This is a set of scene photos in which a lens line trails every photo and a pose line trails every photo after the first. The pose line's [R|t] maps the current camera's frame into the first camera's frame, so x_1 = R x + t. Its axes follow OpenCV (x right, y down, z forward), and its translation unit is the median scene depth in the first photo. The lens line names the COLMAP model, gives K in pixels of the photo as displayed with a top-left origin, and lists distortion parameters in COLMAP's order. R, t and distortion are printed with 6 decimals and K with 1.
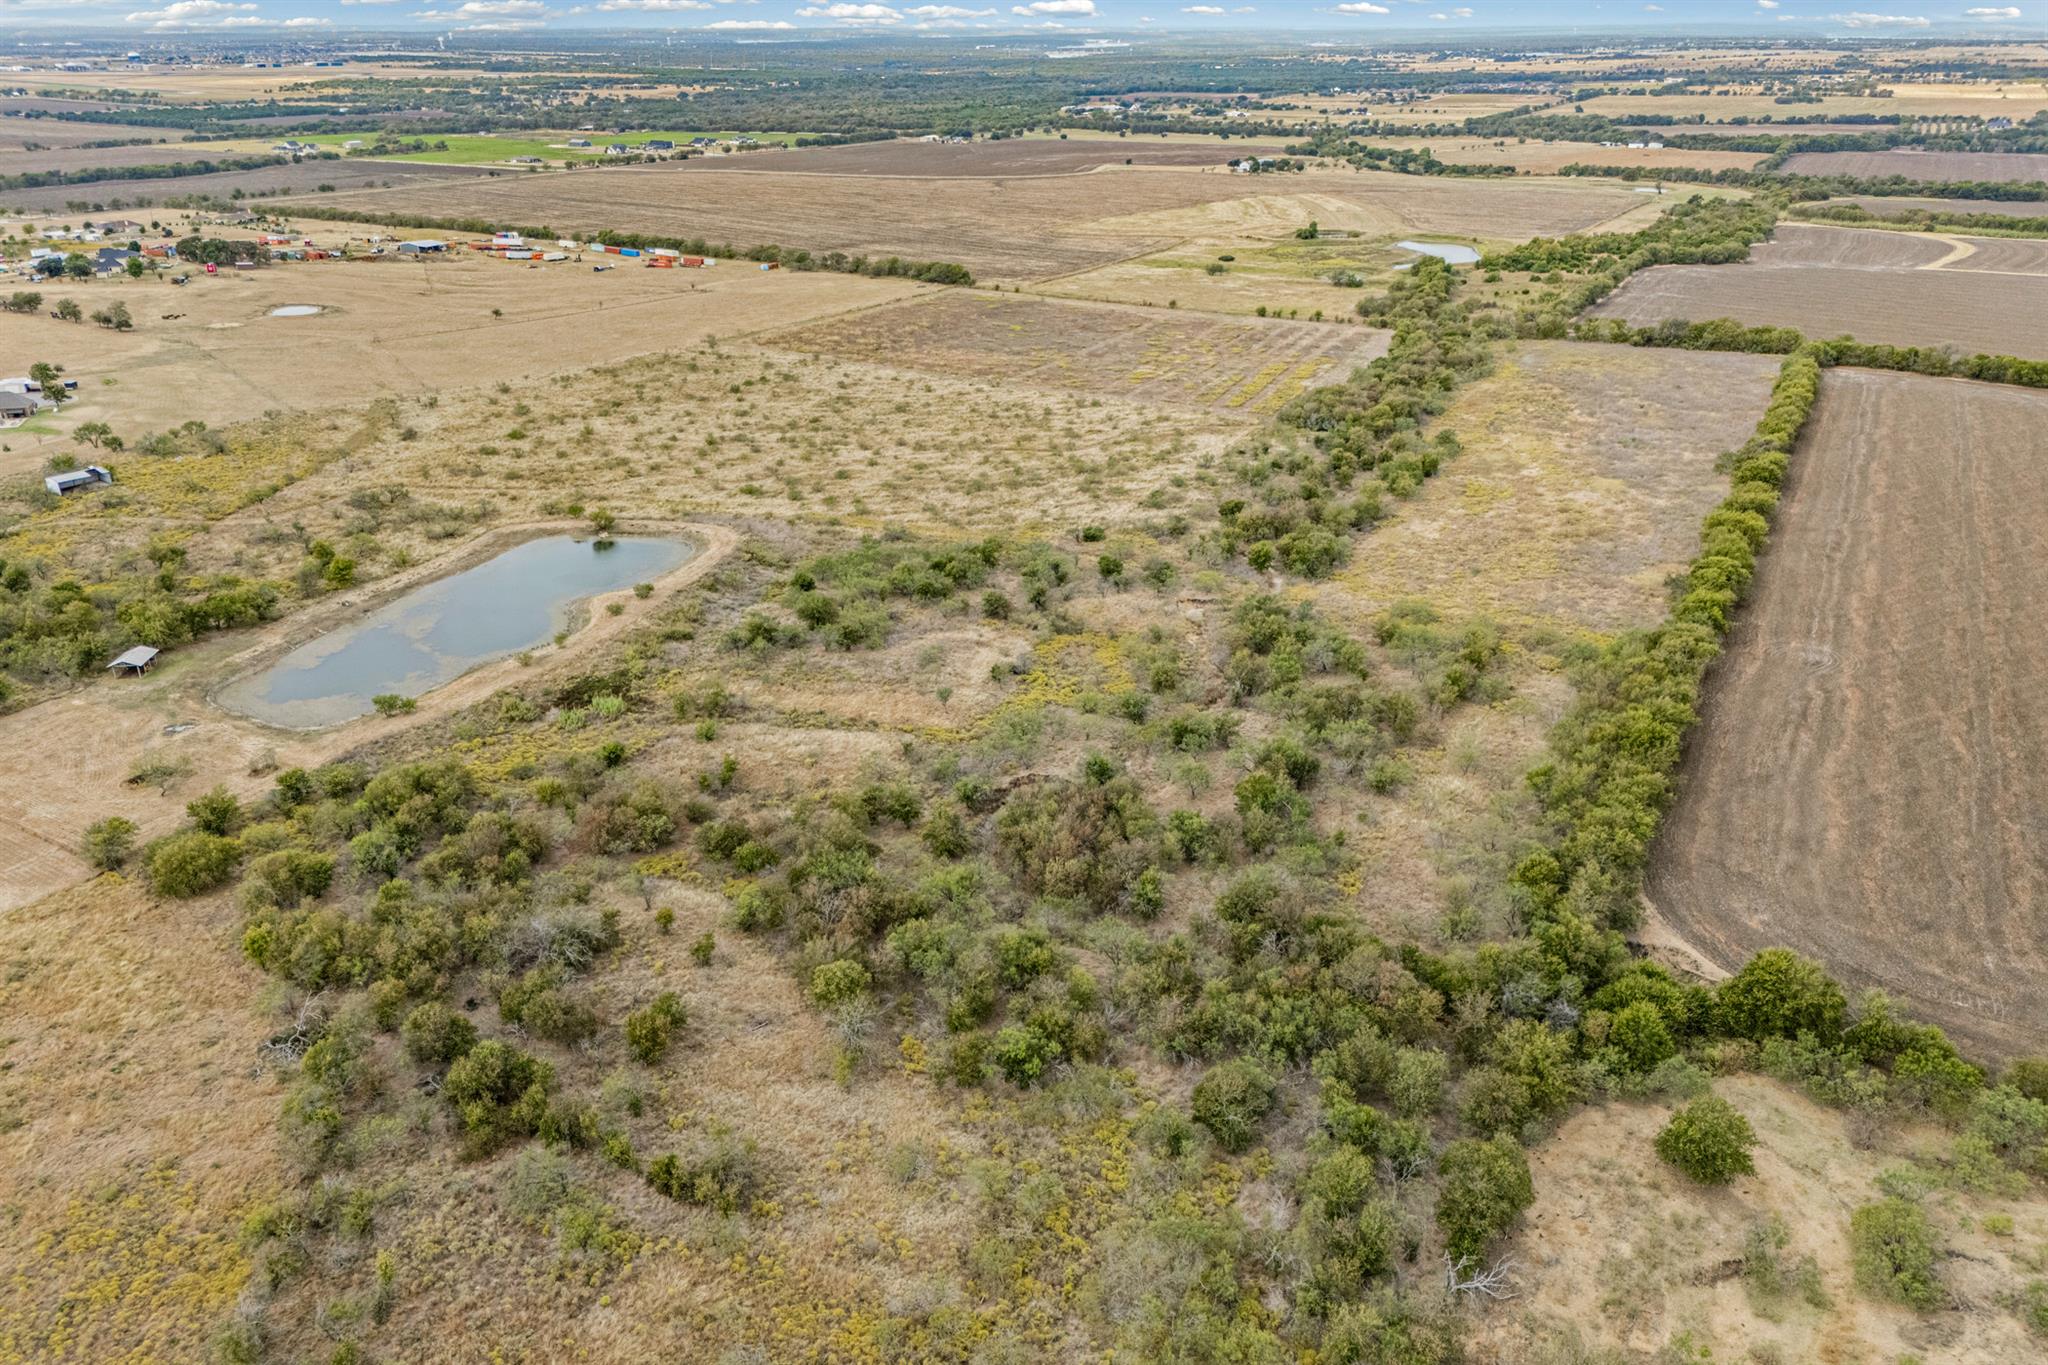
lens RADIAL K [[1503.4, 0, 1029.7], [0, 1503.4, 678.0], [0, 0, 1]] dist [0.068361, -0.063258]
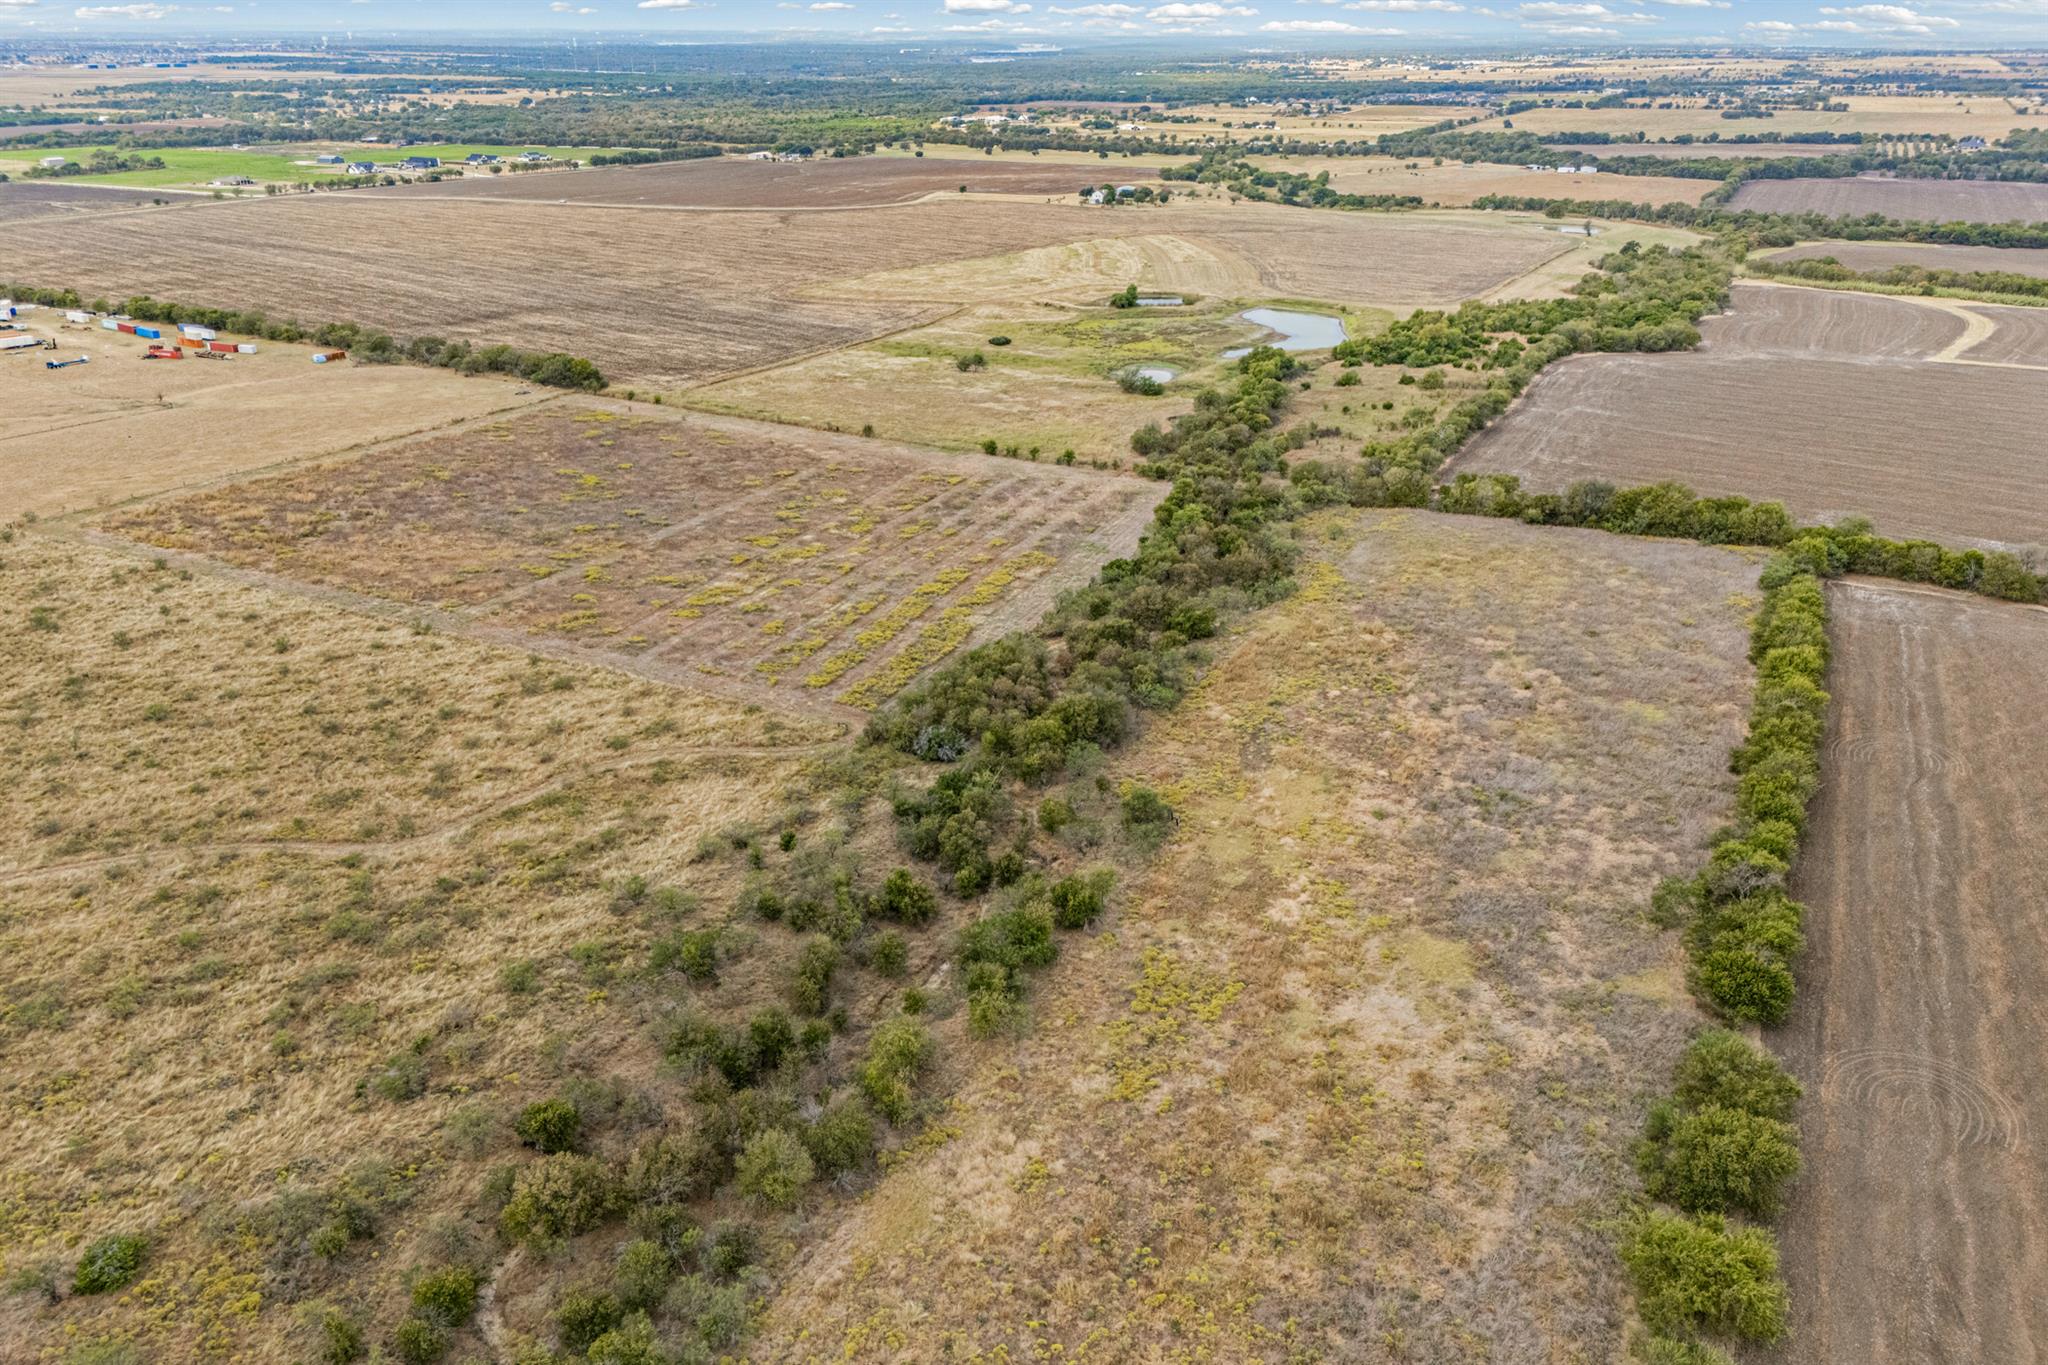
lens RADIAL K [[1497.8, 0, 1028.0], [0, 1497.8, 727.1], [0, 0, 1]] dist [0.067039, -0.060993]
pose [[0.999498, -0.008297, 0.030587, 0.072770], [0.007508, 0.999638, 0.025829, -0.065968], [-0.030790, -0.025586, 0.999198, 0.161287]]
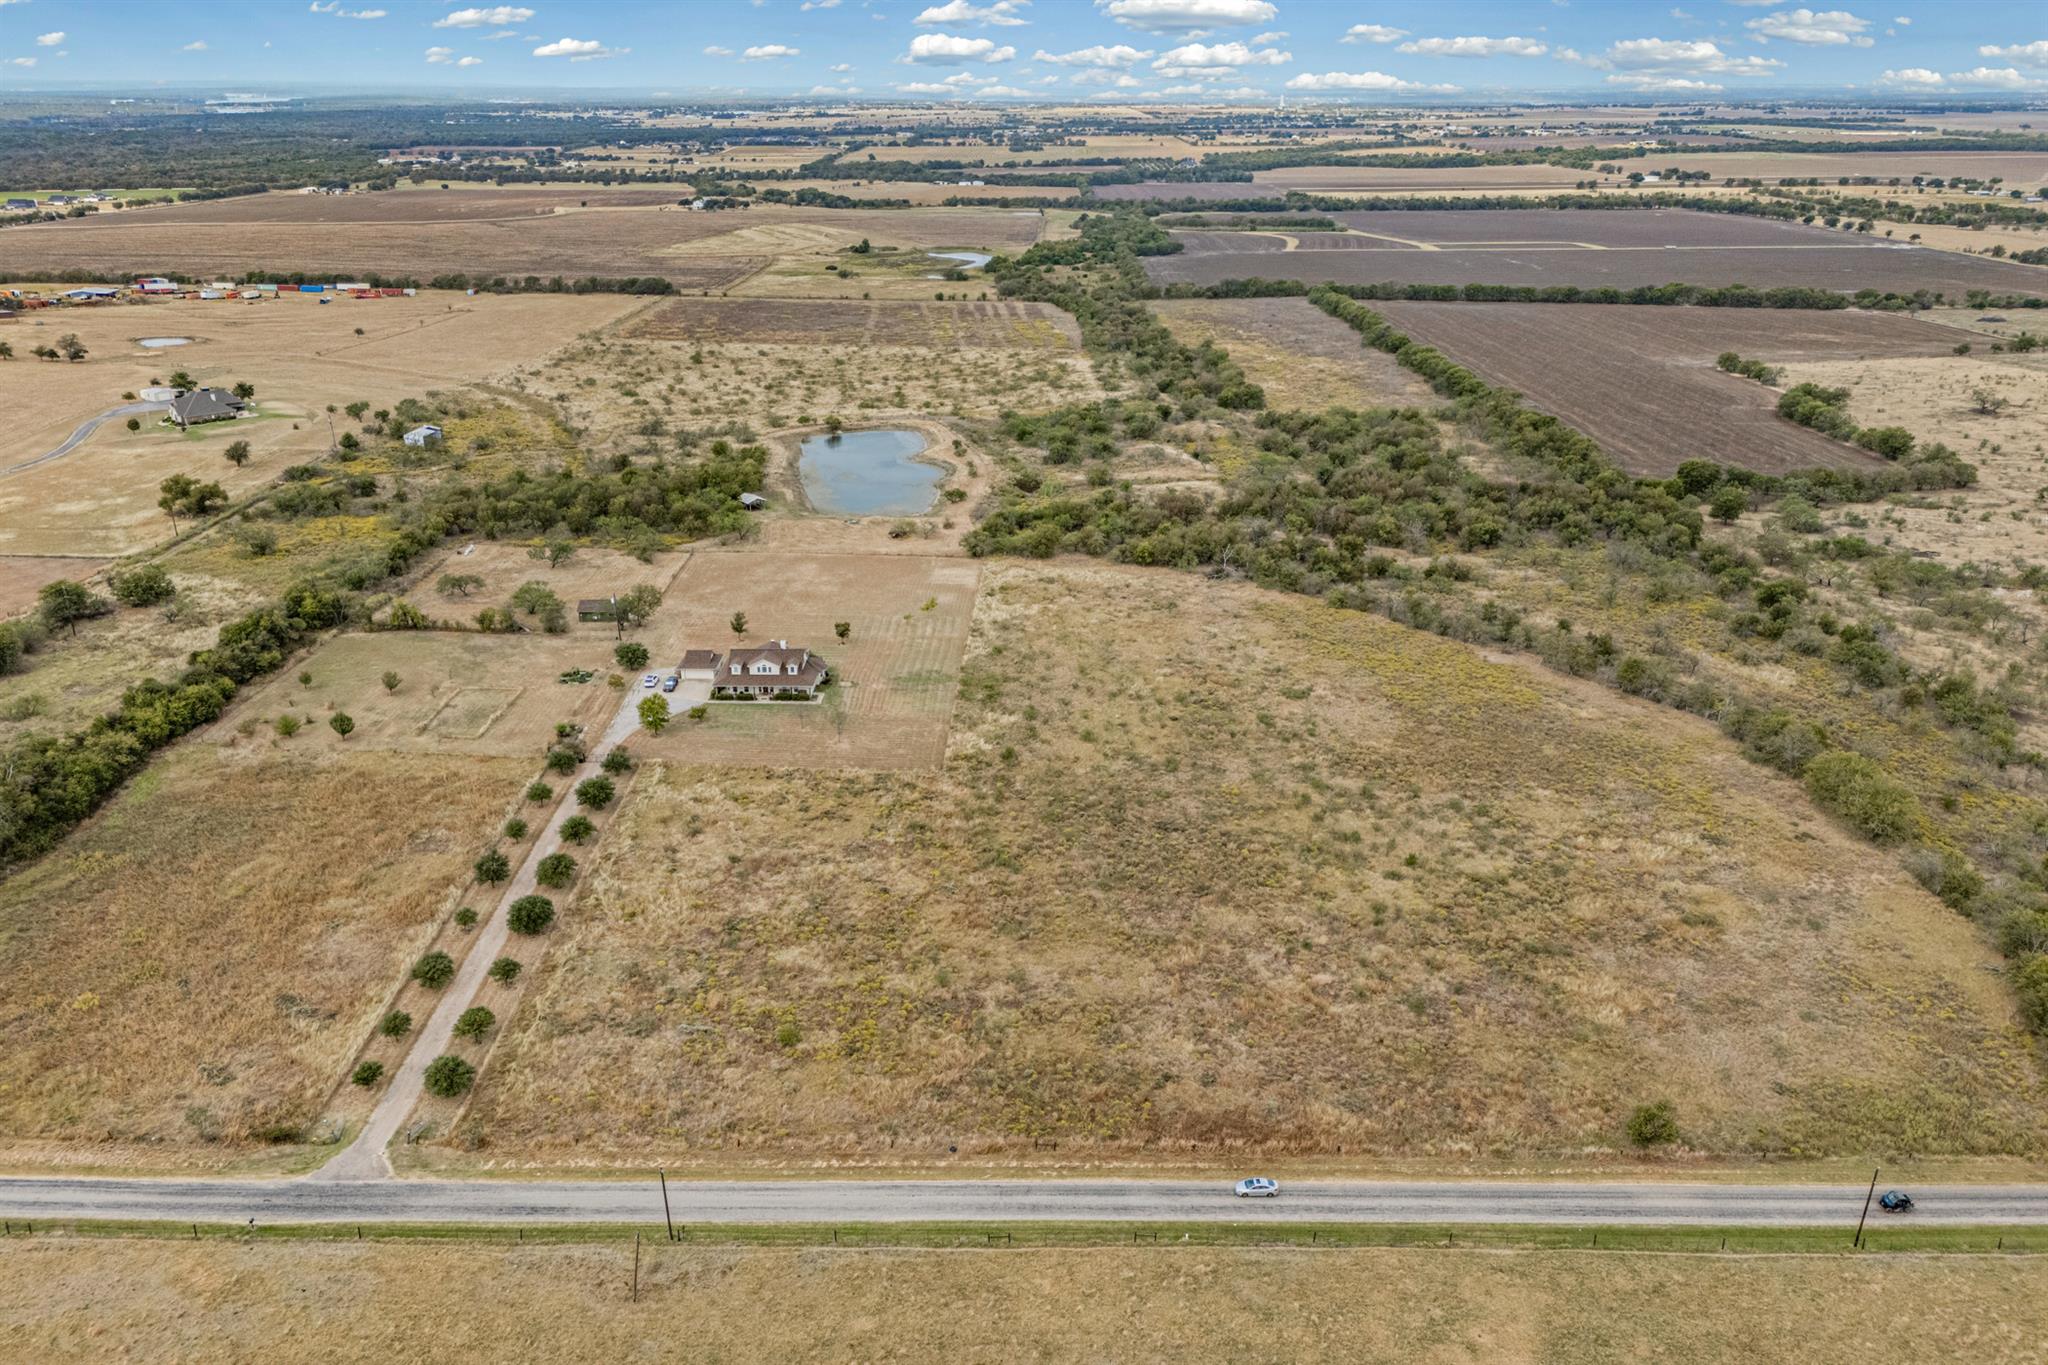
lens RADIAL K [[1503.4, 0, 1029.7], [0, 1503.4, 678.0], [0, 0, 1]] dist [0.068361, -0.063258]
pose [[0.871111, -0.176840, 0.458141, -0.213840], [0.191925, 0.981312, 0.013855, 0.038929], [-0.452030, 0.075859, 0.888771, -0.086151]]
